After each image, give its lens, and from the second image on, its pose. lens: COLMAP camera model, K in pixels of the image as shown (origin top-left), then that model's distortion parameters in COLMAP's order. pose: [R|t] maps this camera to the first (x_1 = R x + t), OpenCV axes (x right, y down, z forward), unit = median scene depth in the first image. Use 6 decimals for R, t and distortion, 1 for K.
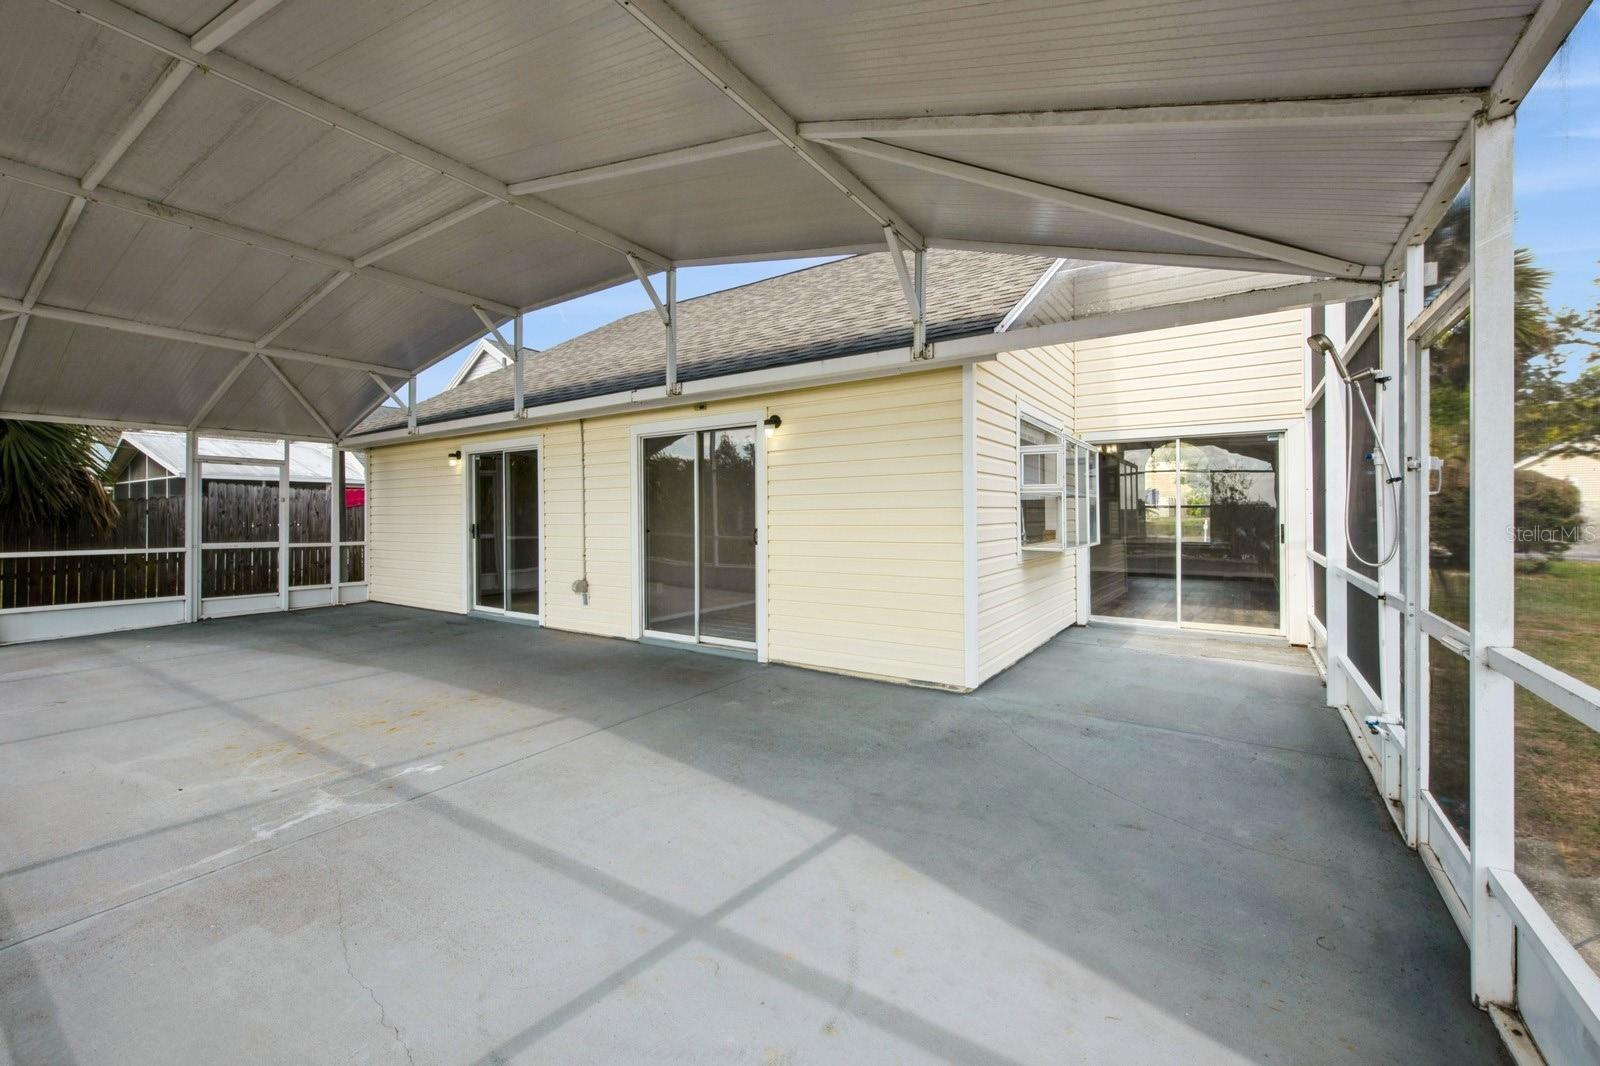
lens RADIAL K [[643.5, 0, 801.3], [0, 643.5, 518.5], [0, 0, 1]] dist [0.018990, -0.000023]
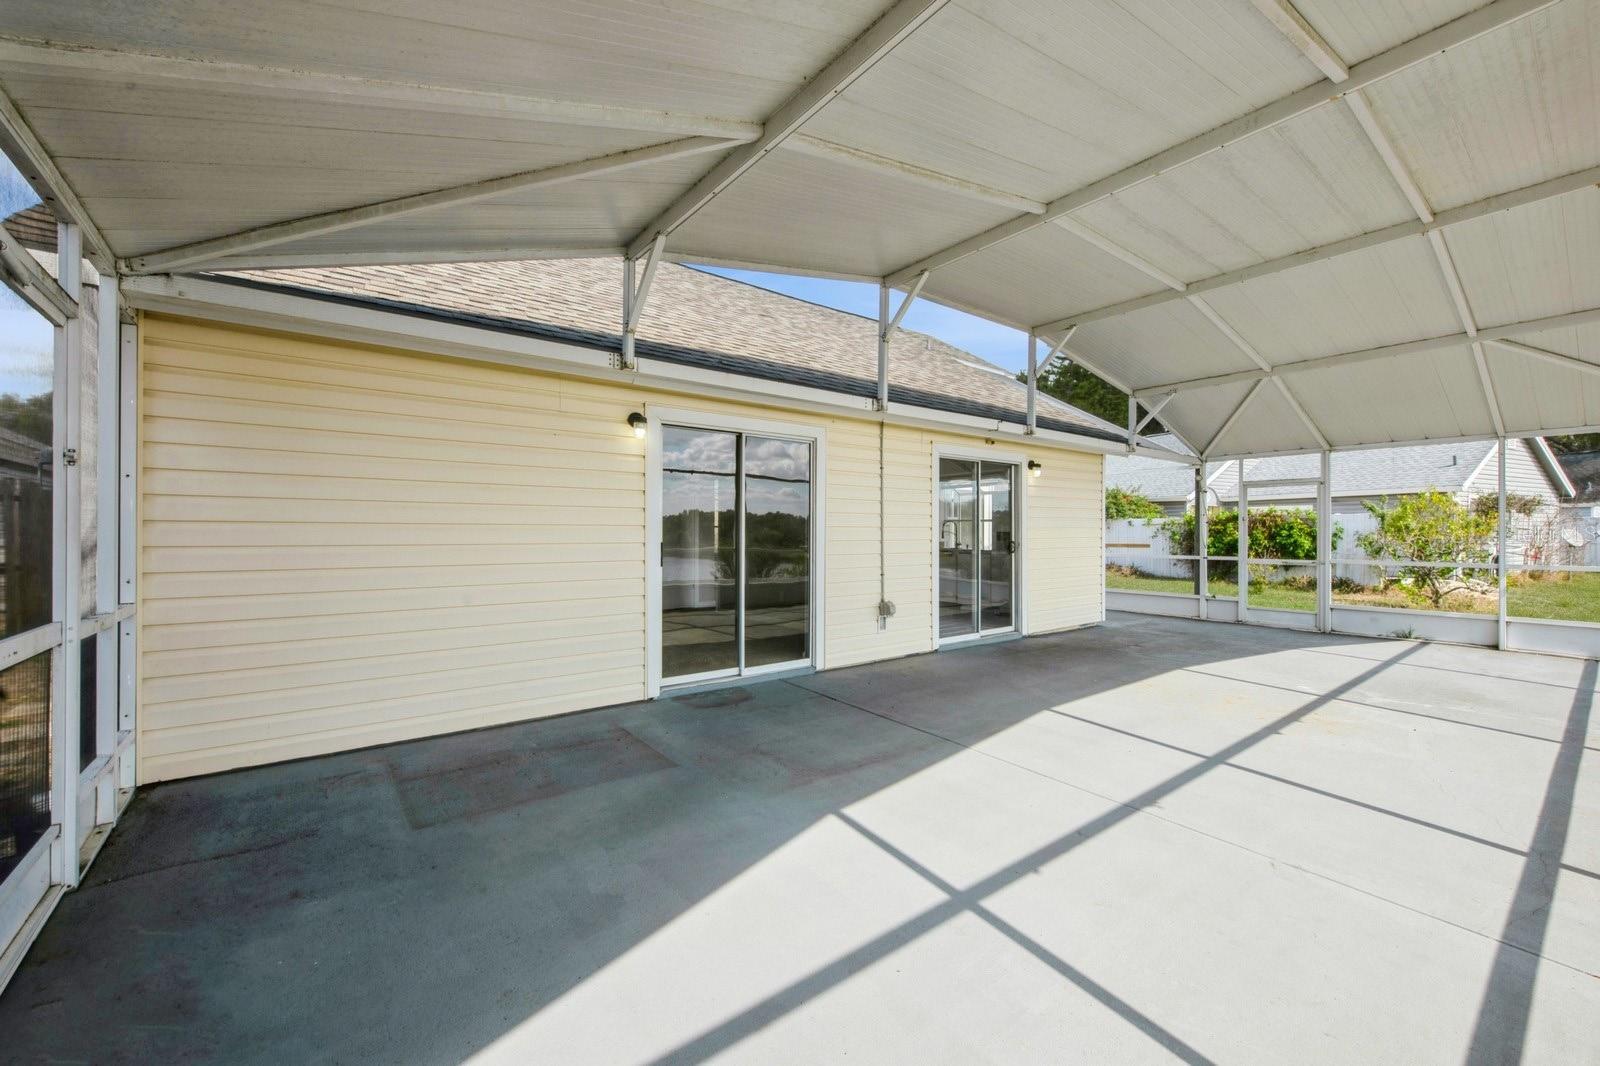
lens RADIAL K [[634.9, 0, 798.7], [0, 634.9, 534.2], [0, 0, 1]] dist [0.007235, -0.000148]
pose [[0.316052, 0.001356, 0.948741, -1.043843], [-0.001630, 0.999998, -0.000886, 0.002034], [-0.948741, -0.001266, 0.316053, 0.713325]]
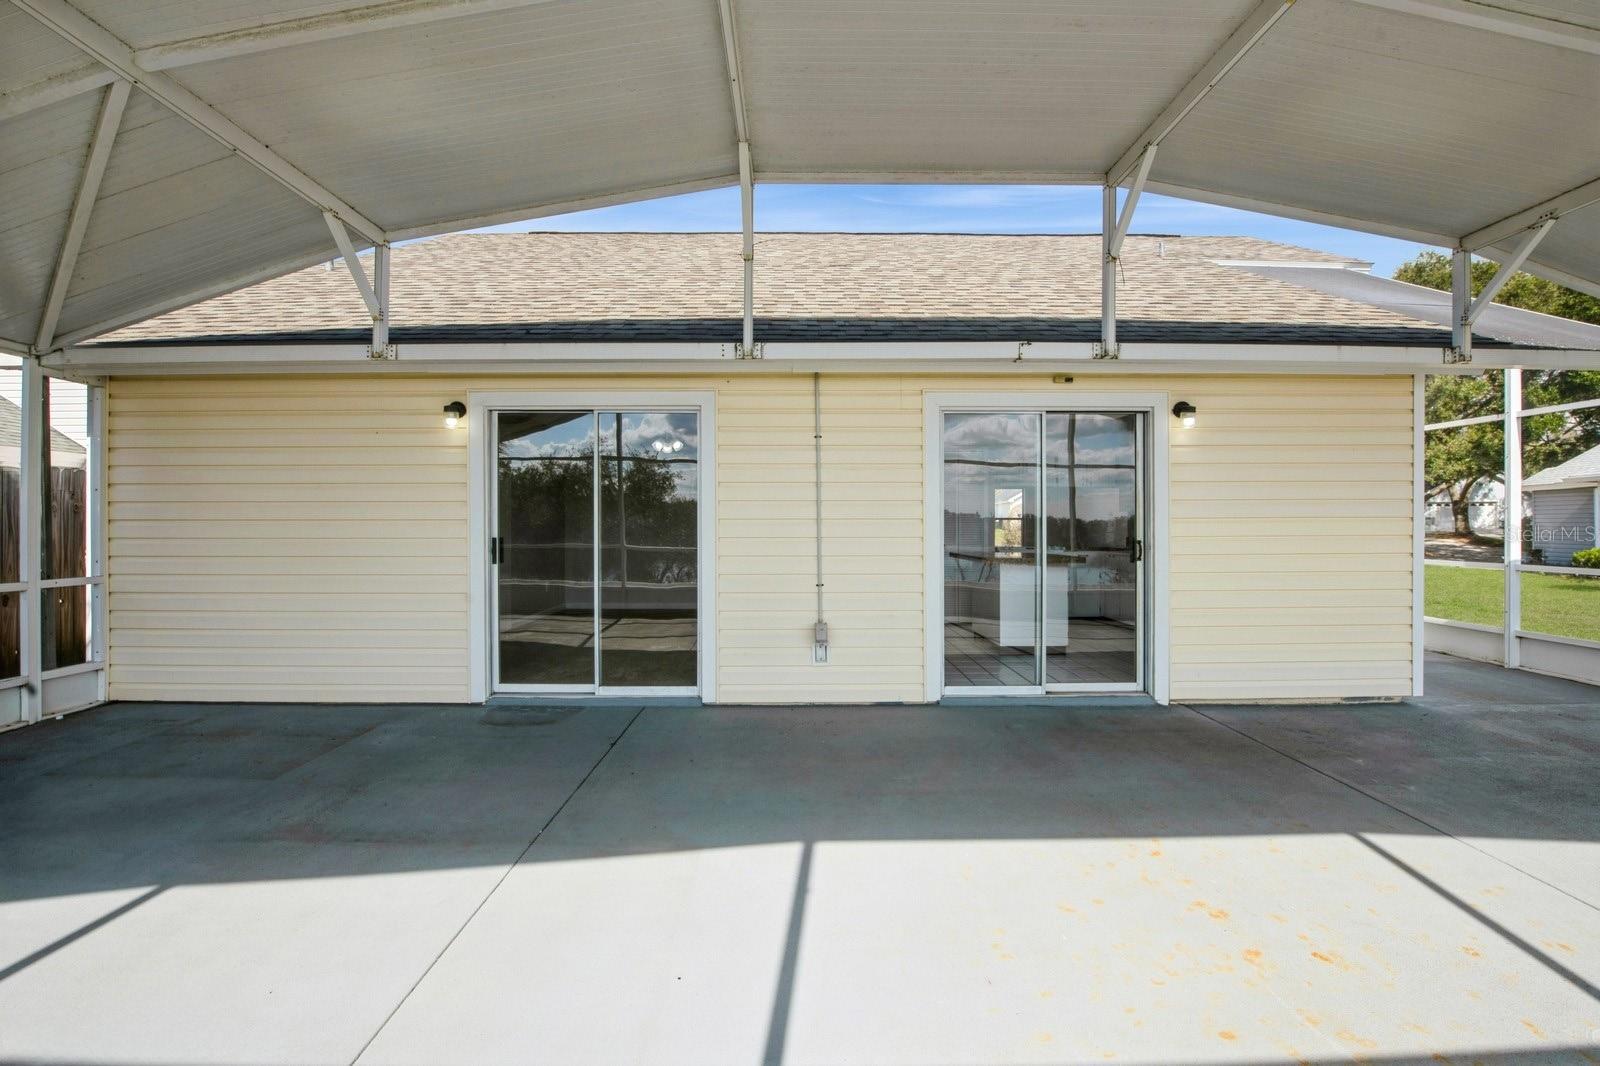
lens RADIAL K [[631.7, 0, 814.1], [0, 631.7, 533.2], [0, 0, 1]] dist [-0.013040, 0.000414]
pose [[0.824544, -0.003550, 0.565787, -0.600798], [-0.001151, 0.999968, 0.007951, 0.000383], [-0.565797, -0.007207, 0.824513, 0.412595]]
